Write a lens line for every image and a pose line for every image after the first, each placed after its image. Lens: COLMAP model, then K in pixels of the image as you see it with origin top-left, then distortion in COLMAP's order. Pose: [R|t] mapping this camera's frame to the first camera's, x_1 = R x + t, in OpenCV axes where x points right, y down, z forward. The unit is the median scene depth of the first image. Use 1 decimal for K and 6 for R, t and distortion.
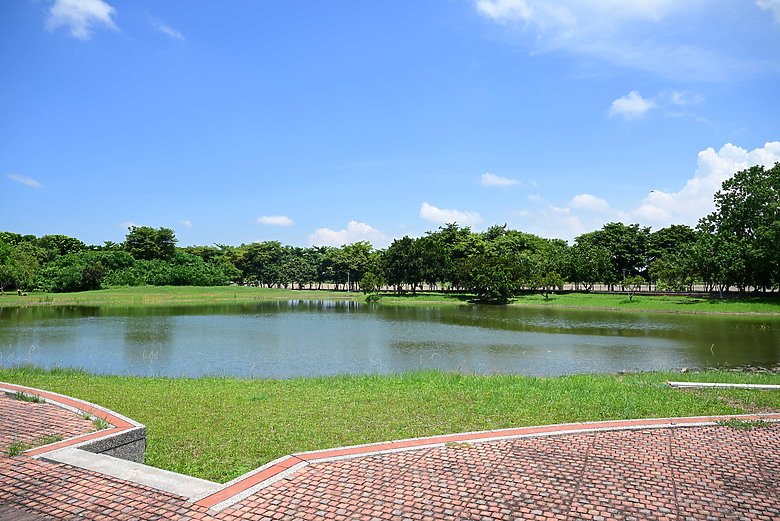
lens RADIAL K [[526.6, 0, 394.8], [0, 526.6, 250.3], [0, 0, 1]] dist [0.026740, -0.006945]
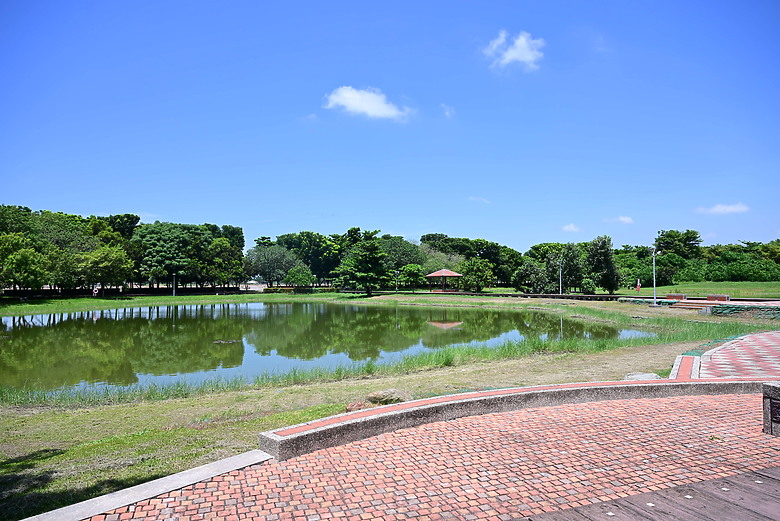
lens RADIAL K [[526.6, 0, 382.9], [0, 526.6, 253.8], [0, 0, 1]] dist [0.026740, -0.006945]
pose [[0.699684, -0.048170, -0.712826, -0.095741], [0.055583, 0.998371, -0.012907, -0.014225], [0.712287, -0.030590, 0.701222, -0.244228]]
